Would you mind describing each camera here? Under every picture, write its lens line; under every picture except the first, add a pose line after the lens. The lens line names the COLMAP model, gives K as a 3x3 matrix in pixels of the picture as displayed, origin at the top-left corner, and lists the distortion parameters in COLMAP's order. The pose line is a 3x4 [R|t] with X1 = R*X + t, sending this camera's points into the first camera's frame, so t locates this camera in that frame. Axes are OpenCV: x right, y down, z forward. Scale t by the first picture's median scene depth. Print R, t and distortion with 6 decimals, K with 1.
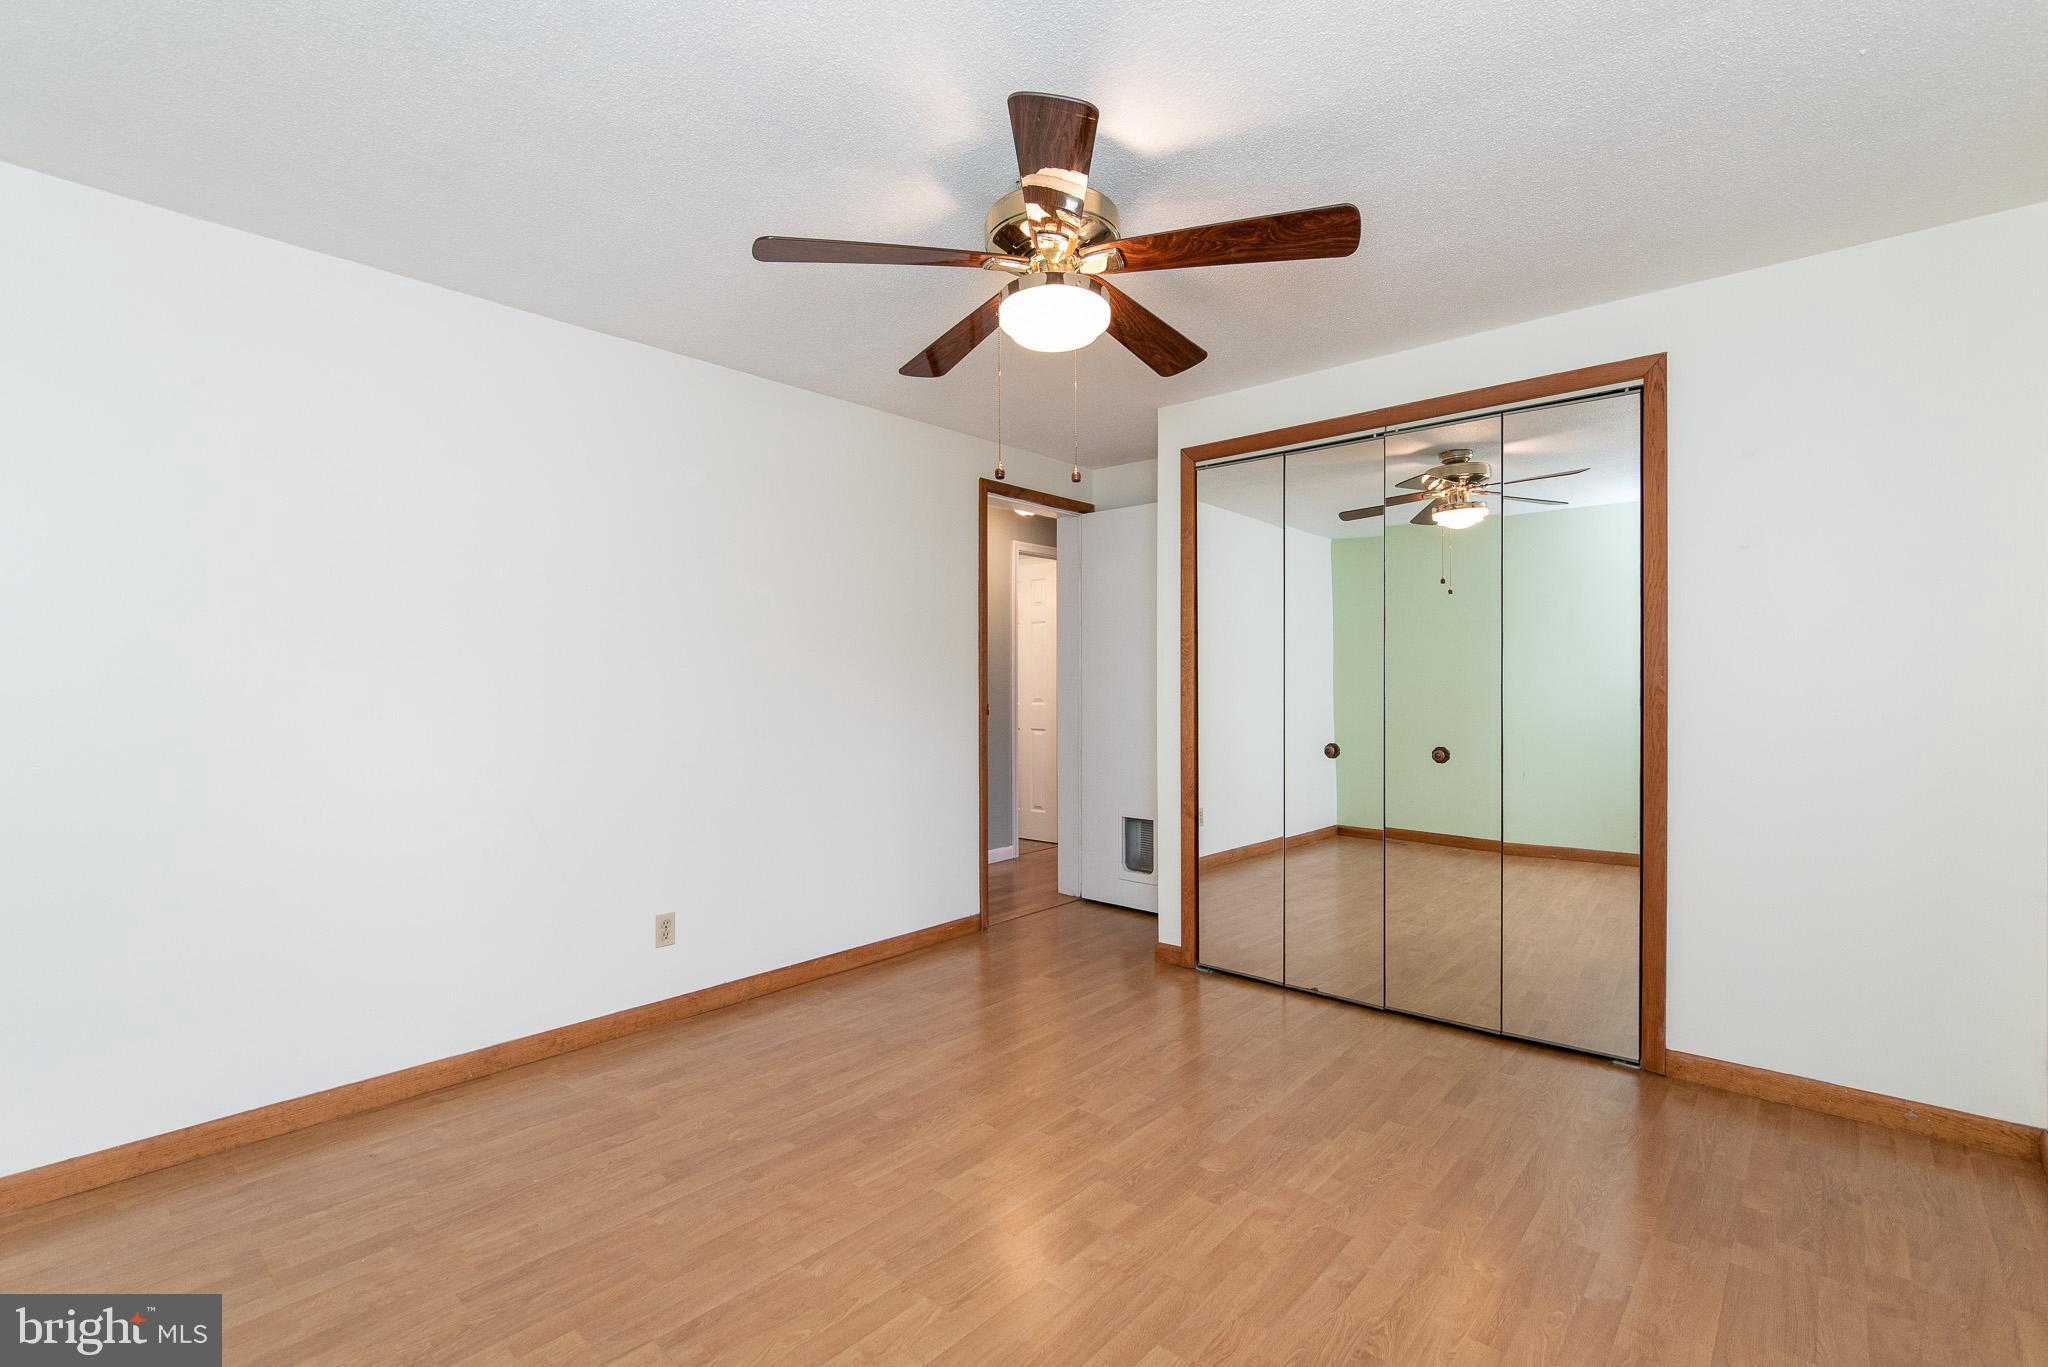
lens RADIAL K [[864.7, 0, 1024.0], [0, 864.7, 683.5], [0, 0, 1]] dist [-0.000264, 0.000100]
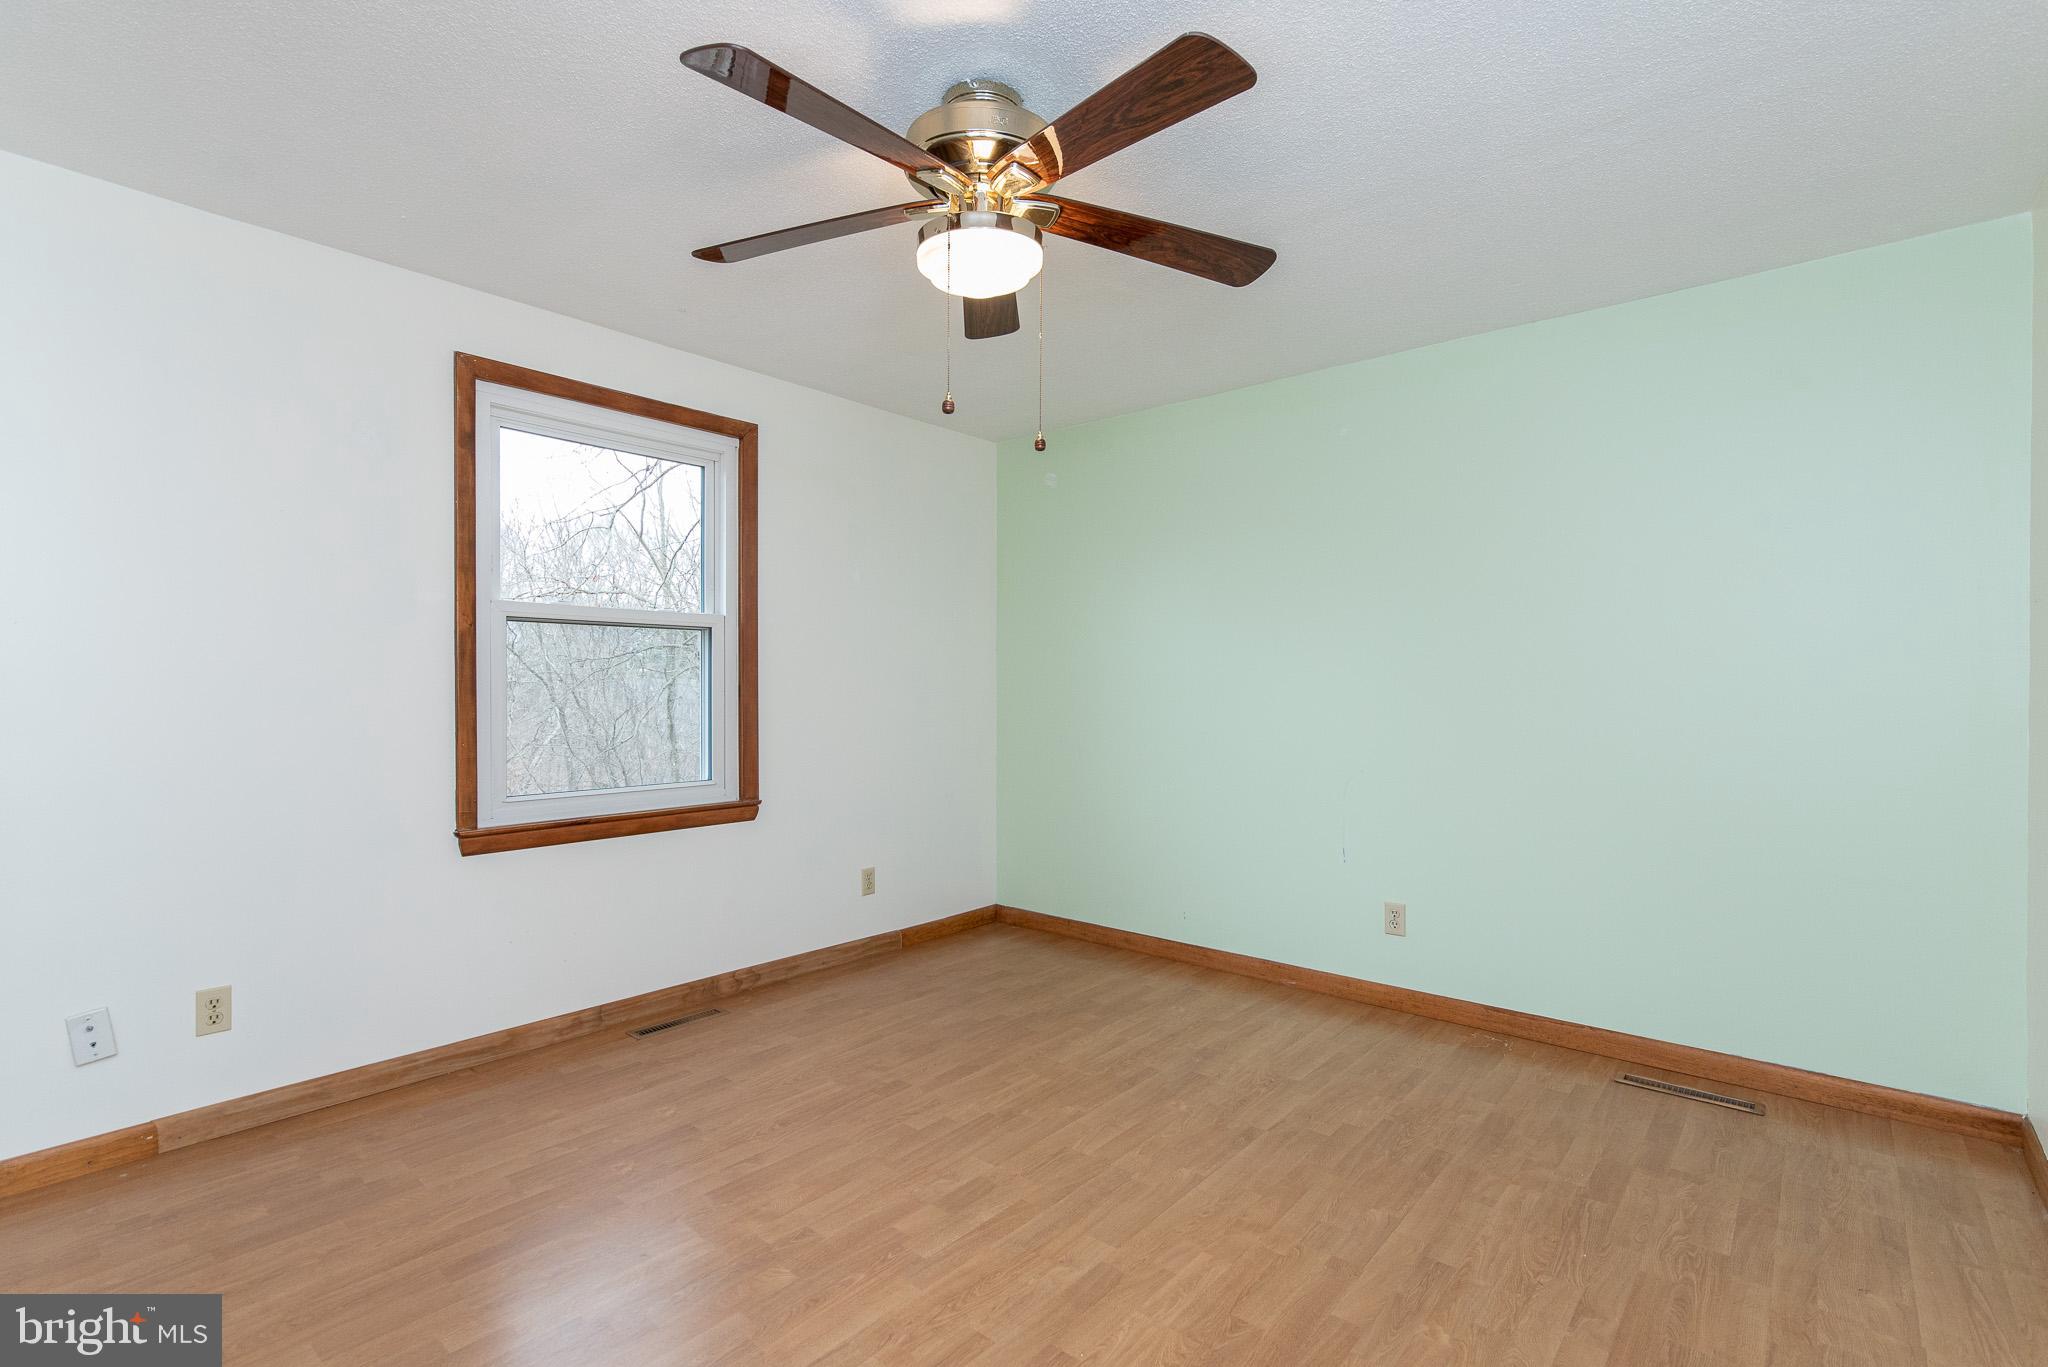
lens RADIAL K [[864.7, 0, 1024.0], [0, 864.7, 683.5], [0, 0, 1]] dist [-0.000264, 0.000100]
pose [[-0.999525, -0.000890, -0.030806, 0.017993], [-0.000822, 0.999997, -0.002232, 0.011638], [0.030808, -0.002205, -0.999523, 1.987020]]
